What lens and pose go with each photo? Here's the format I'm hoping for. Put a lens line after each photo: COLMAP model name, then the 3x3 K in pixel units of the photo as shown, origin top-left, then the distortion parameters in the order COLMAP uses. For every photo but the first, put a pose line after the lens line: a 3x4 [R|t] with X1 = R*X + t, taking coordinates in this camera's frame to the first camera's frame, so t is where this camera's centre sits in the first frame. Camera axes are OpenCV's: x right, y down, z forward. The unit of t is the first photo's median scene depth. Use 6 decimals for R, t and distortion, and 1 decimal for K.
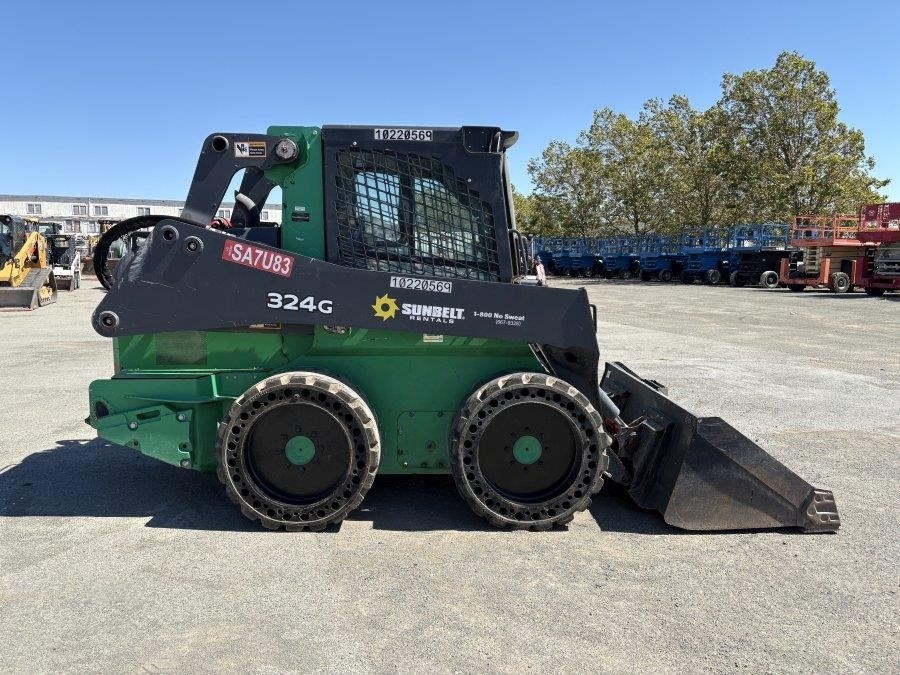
lens RADIAL K [[673.4, 0, 450.0], [0, 673.4, 337.5], [0, 0, 1]] dist [0.078794, -0.094268]
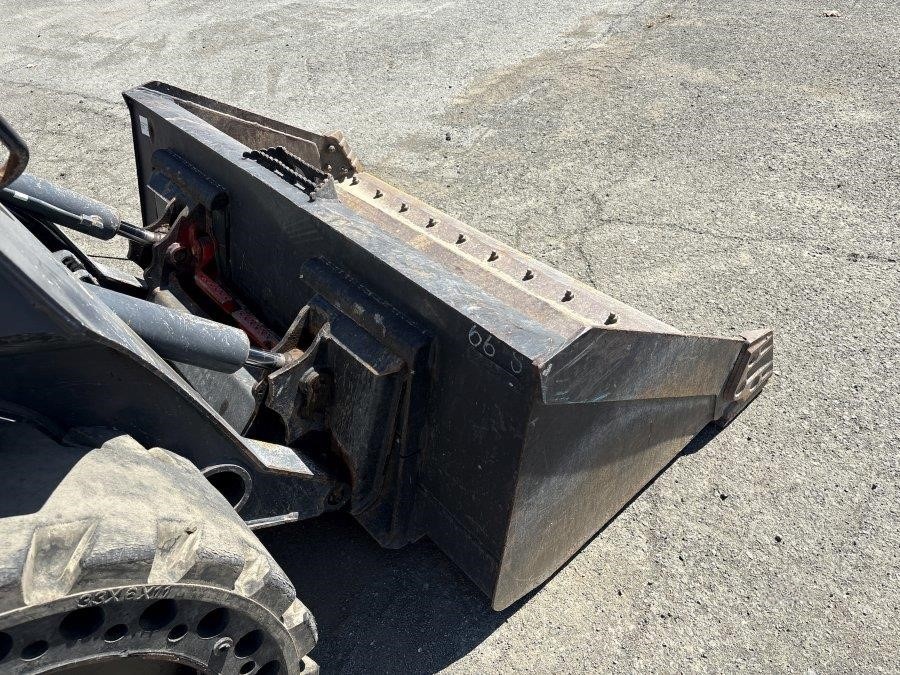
lens RADIAL K [[673.1, 0, 457.5], [0, 673.1, 341.9], [0, 0, 1]] dist [0.074220, -0.090923]
pose [[0.778279, -0.485911, 0.397709, 0.229384], [0.200294, 0.792401, 0.576180, -0.058755], [-0.595117, -0.368770, 0.714034, 0.816800]]
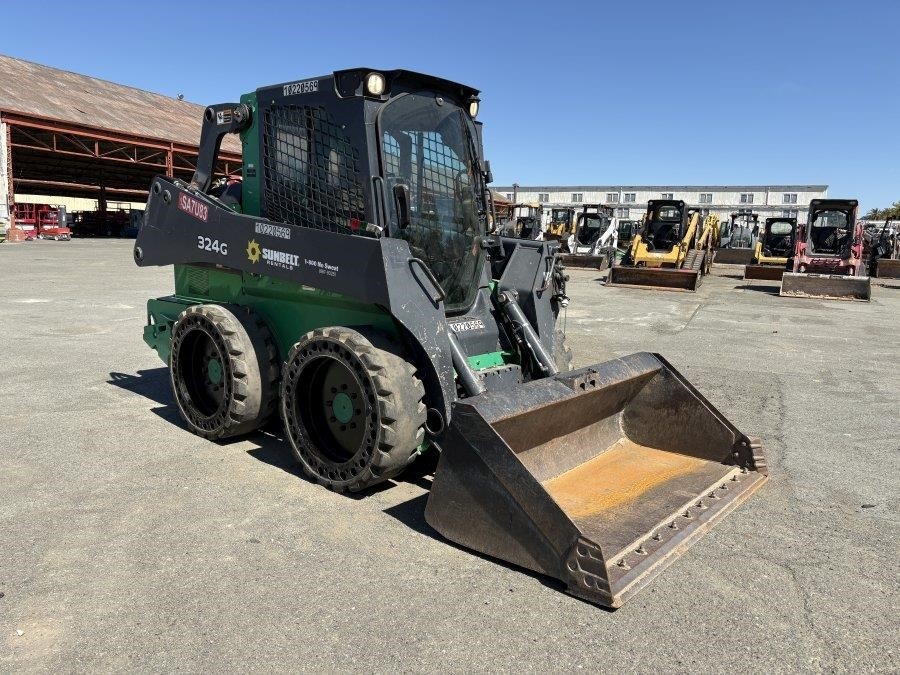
lens RADIAL K [[673.1, 0, 457.5], [0, 673.1, 341.9], [0, 0, 1]] dist [0.074220, -0.090923]
pose [[0.739510, 0.120352, -0.662299, 0.884310], [-0.104751, 0.992476, 0.063389, -0.003722], [0.664945, 0.022500, 0.746554, 0.404790]]
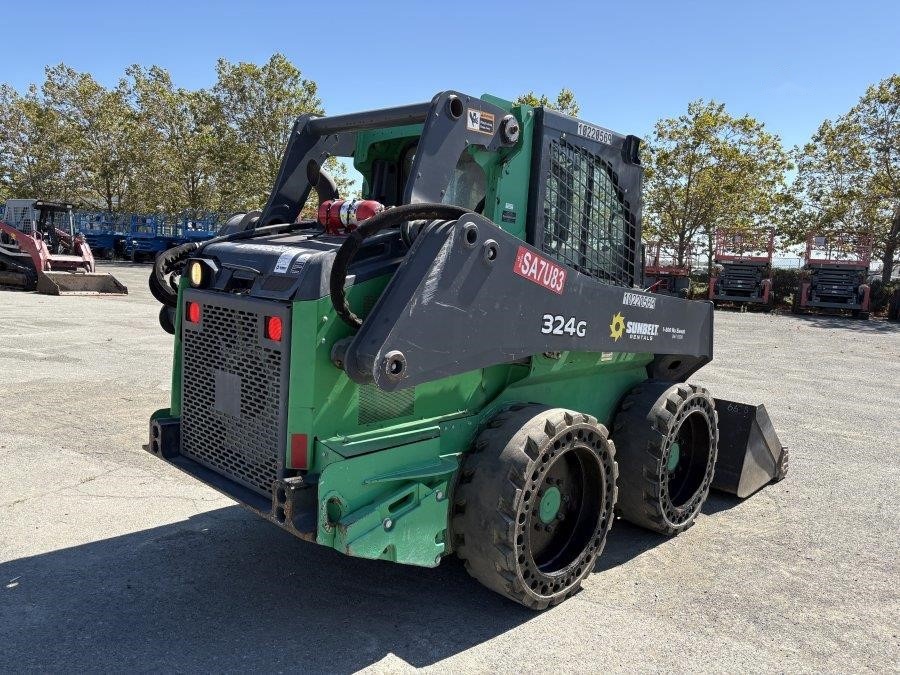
lens RADIAL K [[664.1, 0, 450.0], [0, 664.1, 337.5], [0, 0, 1]] dist [0.105392, -0.126697]
pose [[0.706987, -0.051875, 0.705322, -0.885086], [0.031736, 0.998629, 0.041636, -0.074419], [-0.706515, -0.007052, 0.707663, 0.521365]]
